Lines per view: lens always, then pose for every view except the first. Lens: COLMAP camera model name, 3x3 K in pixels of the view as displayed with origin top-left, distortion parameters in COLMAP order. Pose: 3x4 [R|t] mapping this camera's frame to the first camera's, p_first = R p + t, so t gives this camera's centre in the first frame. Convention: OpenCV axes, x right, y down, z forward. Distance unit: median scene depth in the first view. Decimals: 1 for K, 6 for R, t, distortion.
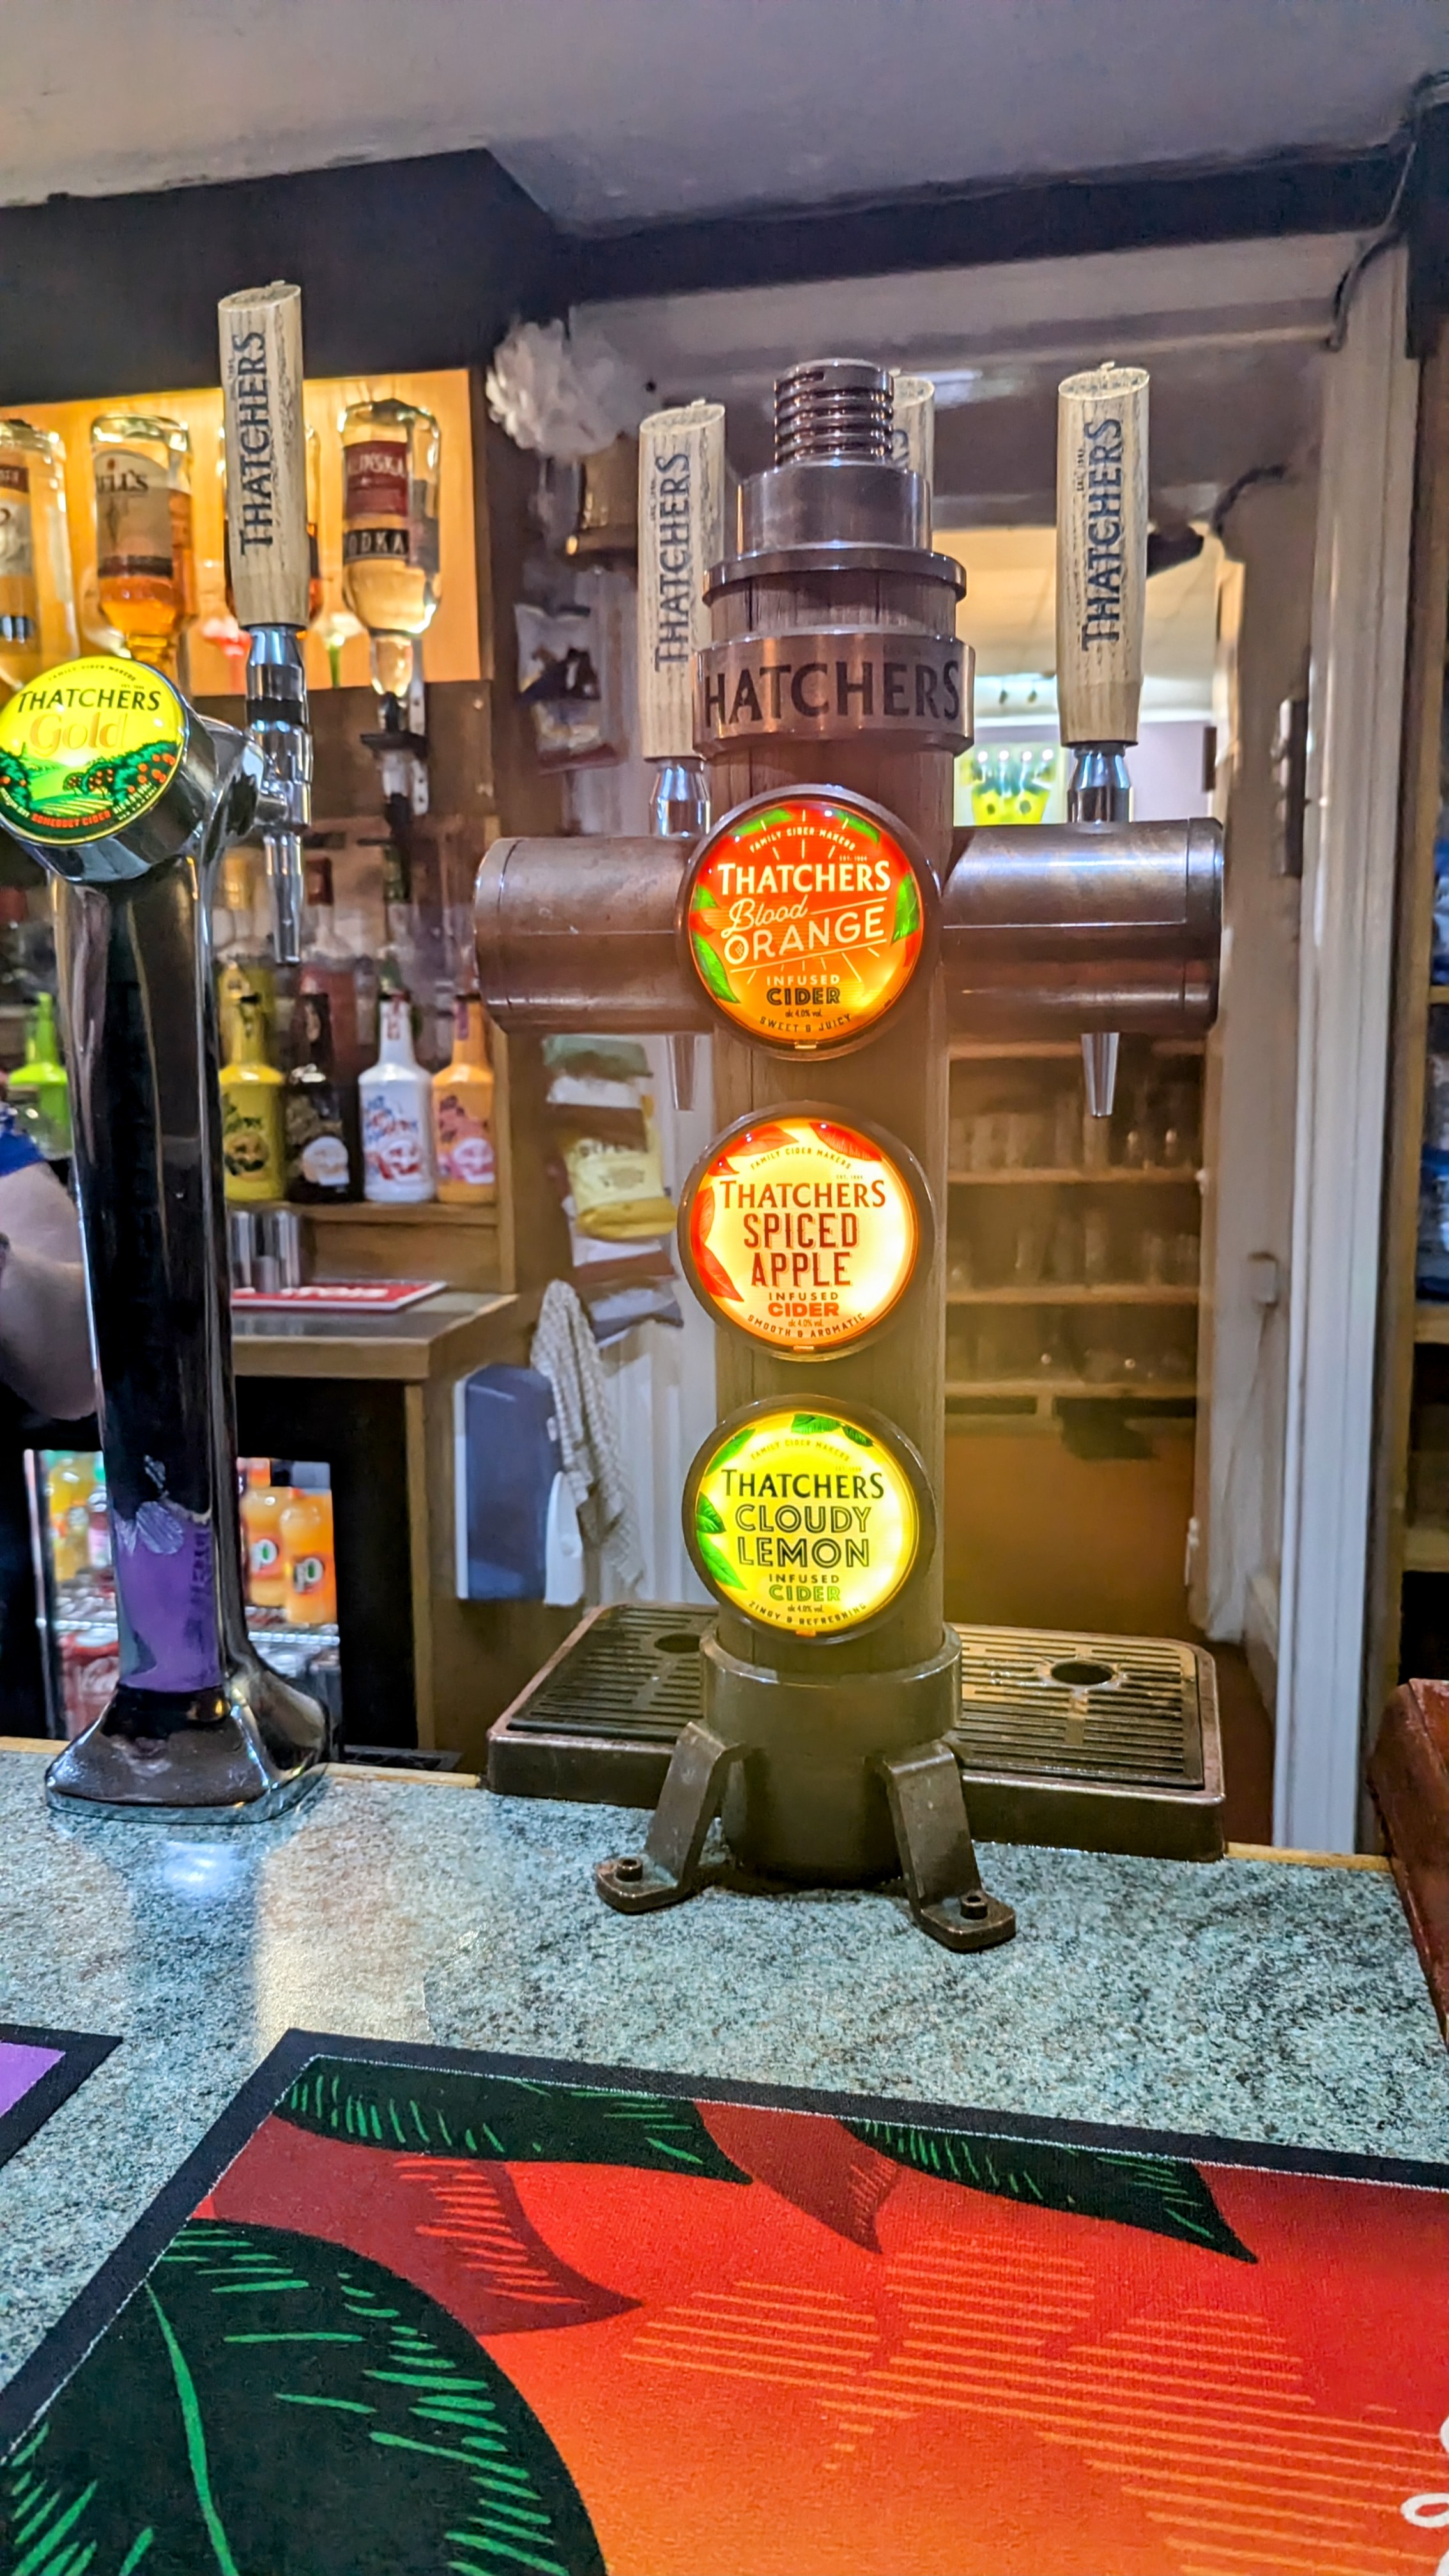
lens RADIAL K [[1876.9, 0, 718.9], [0, 1876.9, 1285.0], [0, 0, 1]] dist [0.036950, -0.050743]
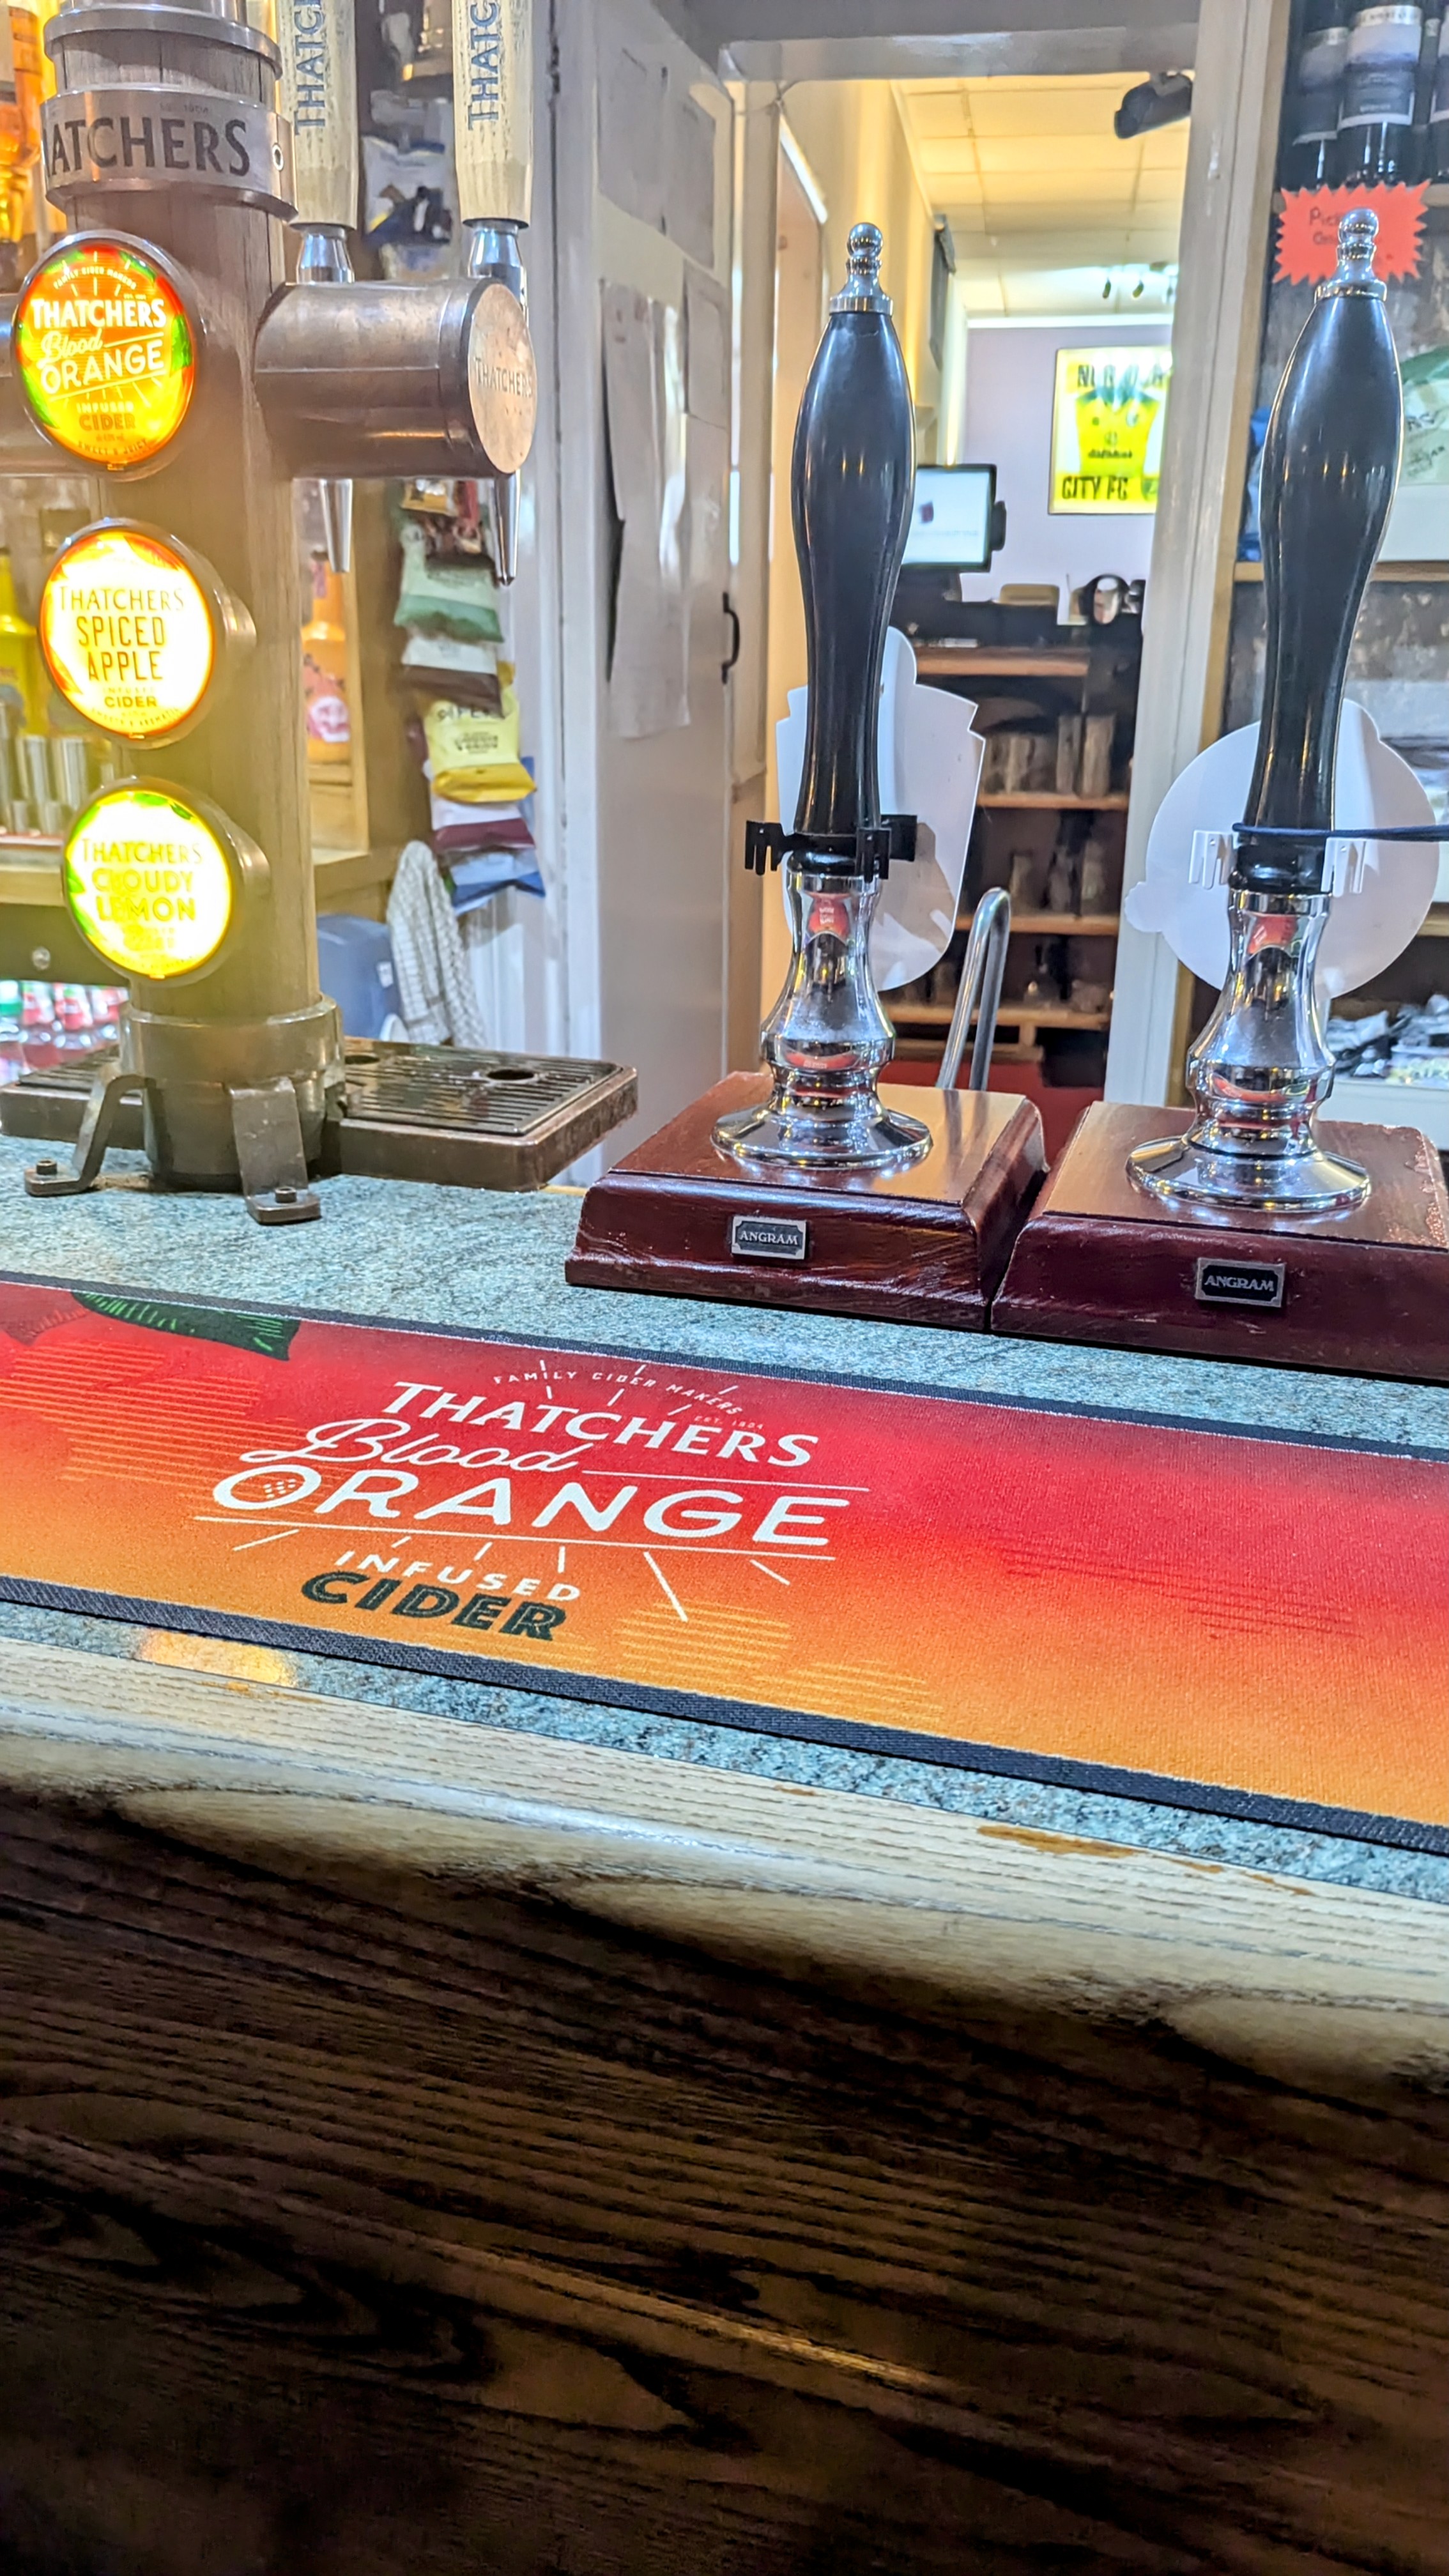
lens RADIAL K [[1876.9, 0, 751.4], [0, 1876.9, 1309.5], [0, 0, 1]] dist [0.036950, -0.050743]
pose [[0.997830, 0.045900, -0.047203, 0.491213], [-0.036202, 0.981322, 0.188936, 0.145167], [0.054994, -0.186817, 0.980854, -0.240938]]
